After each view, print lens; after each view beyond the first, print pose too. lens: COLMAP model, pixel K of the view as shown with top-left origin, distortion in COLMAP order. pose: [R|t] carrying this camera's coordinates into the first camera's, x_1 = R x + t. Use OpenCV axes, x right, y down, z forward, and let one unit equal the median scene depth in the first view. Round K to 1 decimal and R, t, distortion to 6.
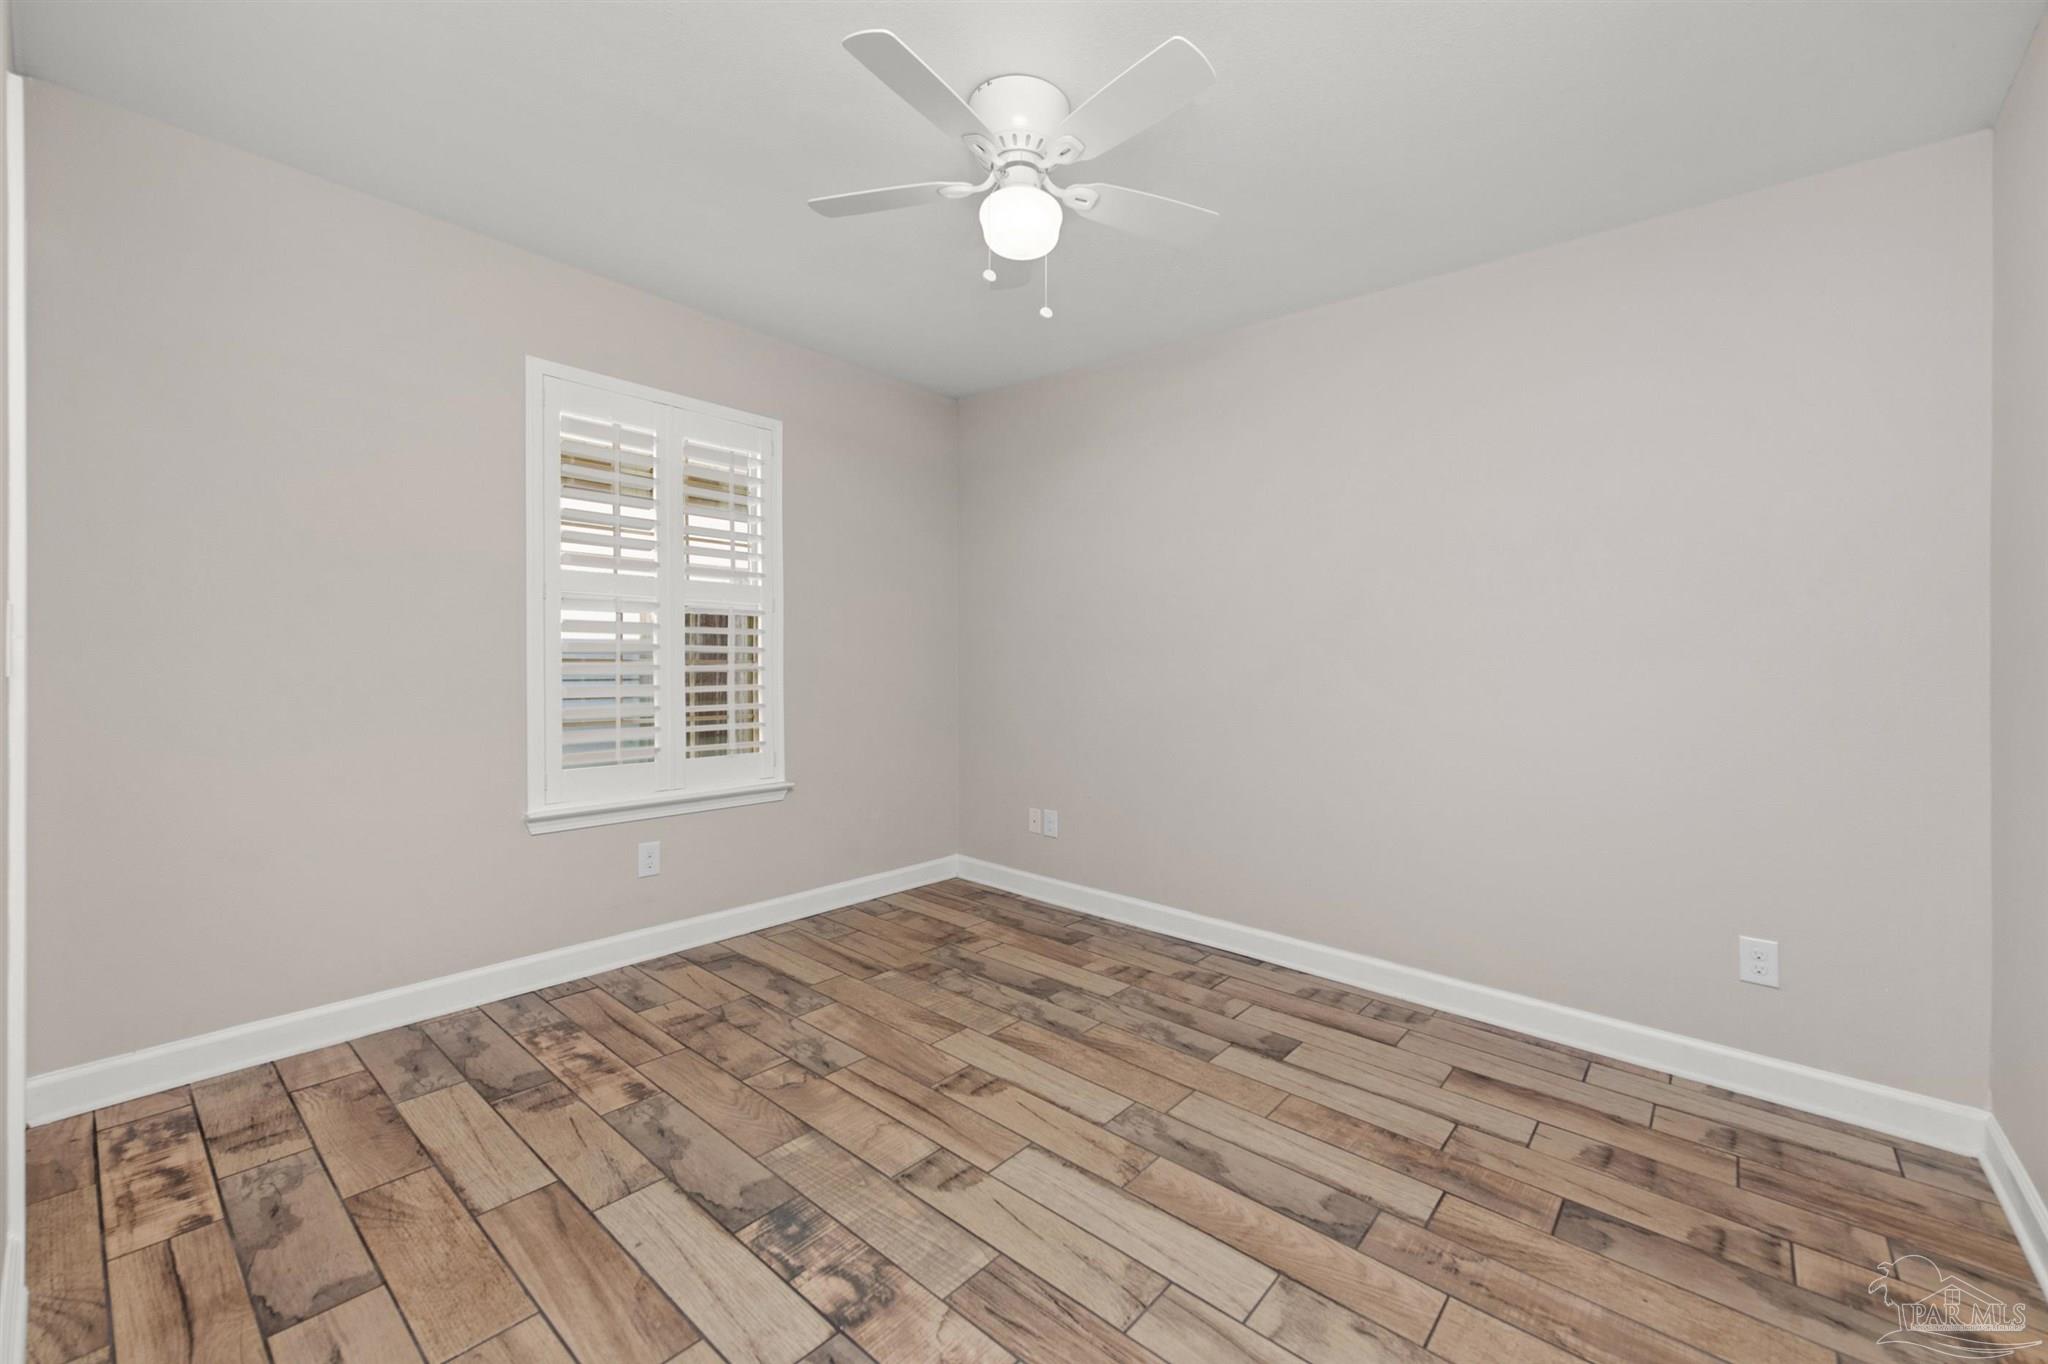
lens RADIAL K [[825.4, 0, 1036.3], [0, 825.4, 638.3], [0, 0, 1]] dist [-0.000548, -0.000173]
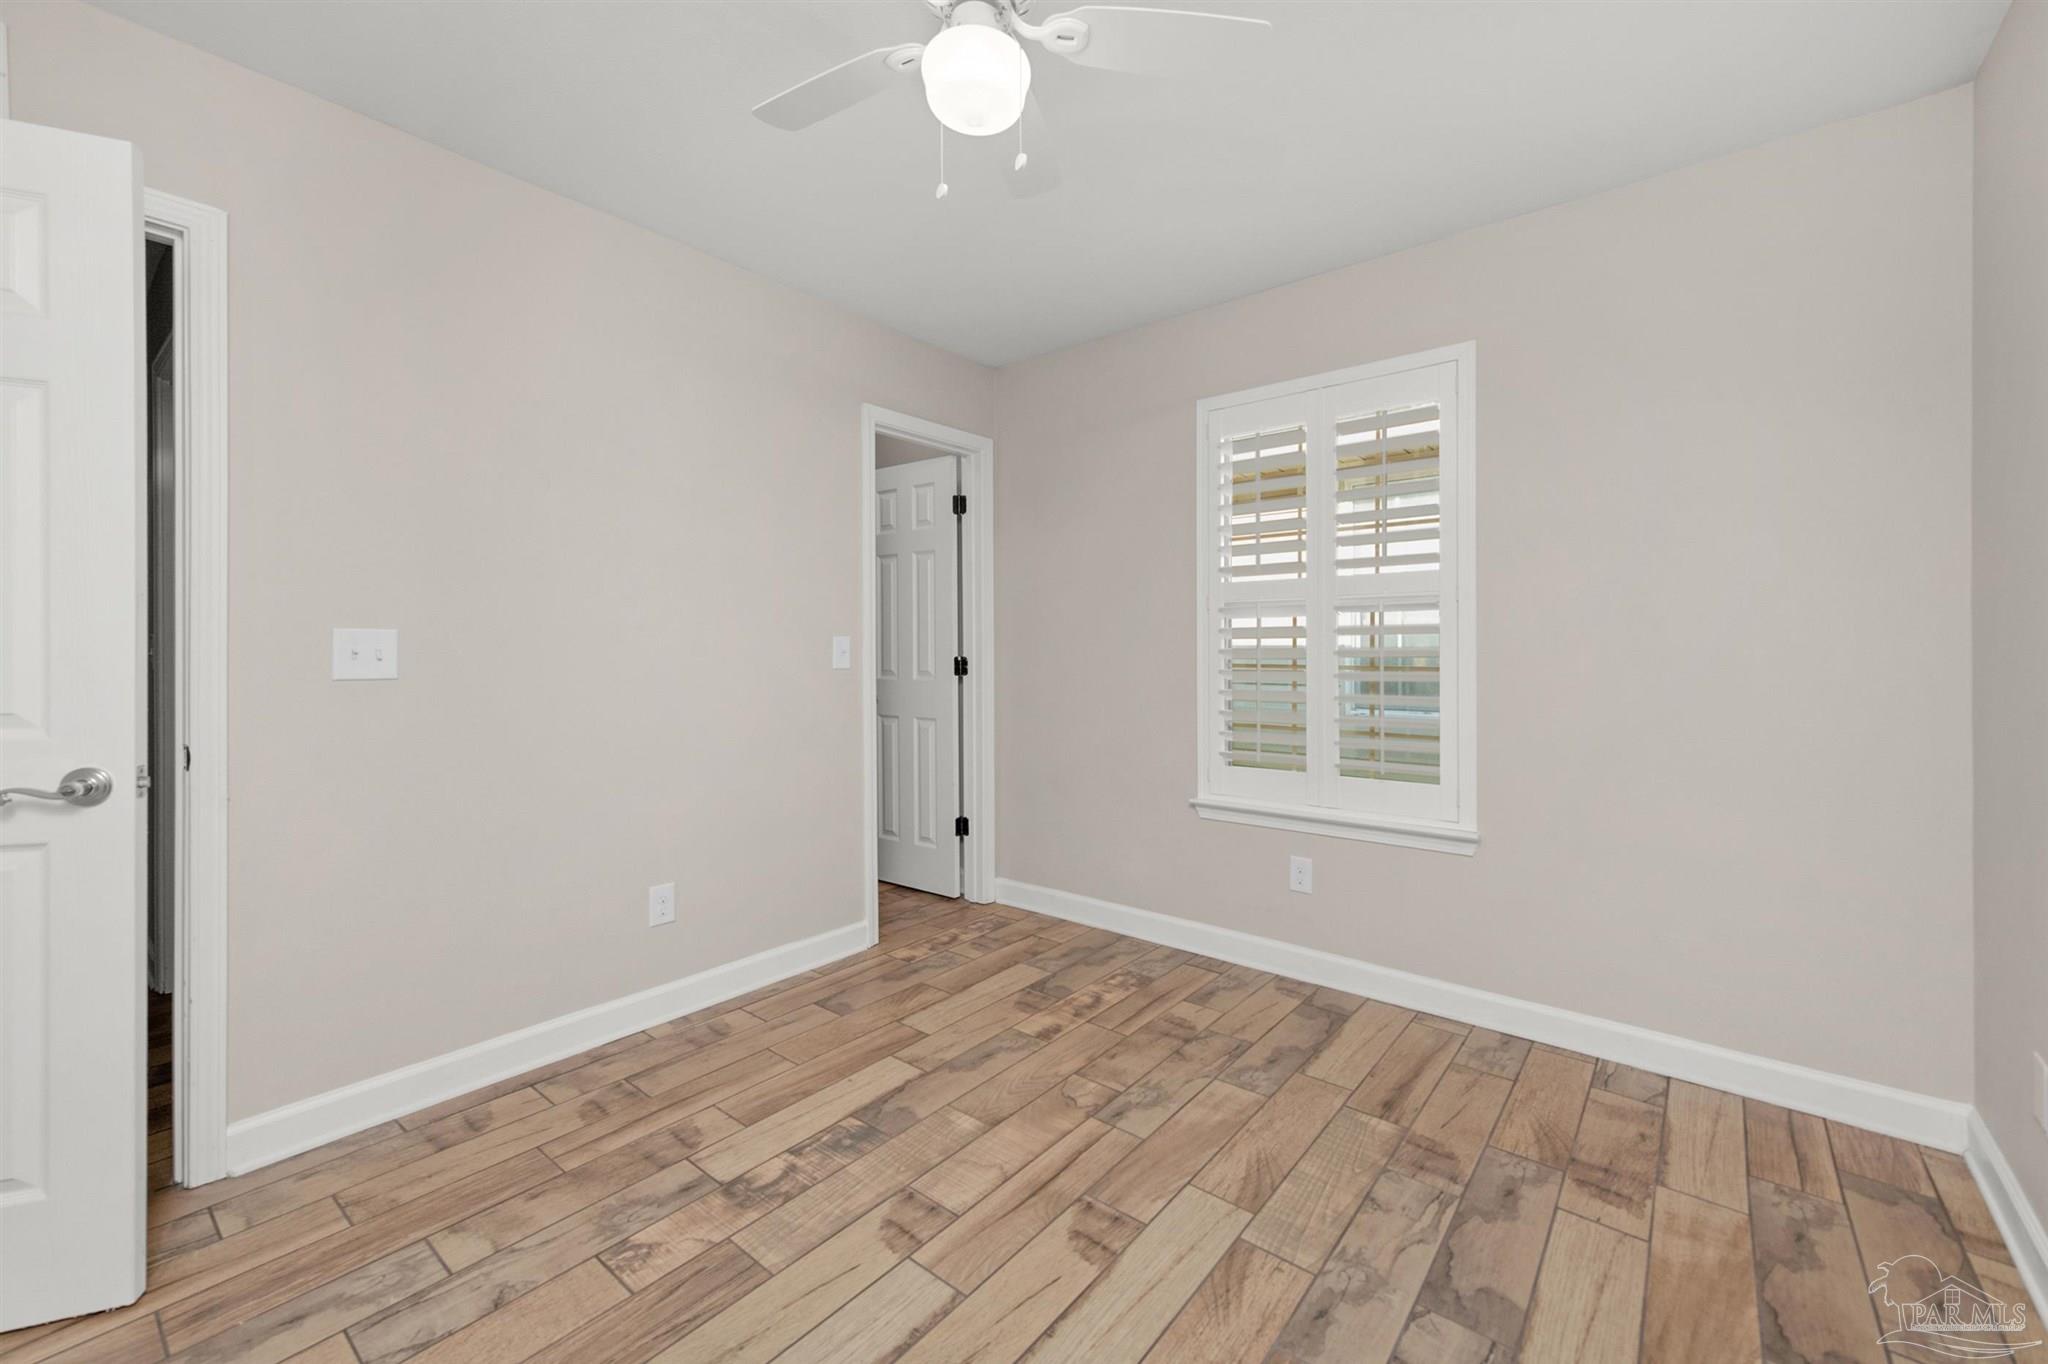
lens RADIAL K [[839.0, 0, 1024.6], [0, 839.0, 660.2], [0, 0, 1]] dist [0.016395, -0.000134]
pose [[0.015876, -0.002530, -0.999871, 0.589001], [0.020428, 0.999789, -0.002205, 0.018372], [0.999665, -0.020391, 0.015925, 0.792581]]
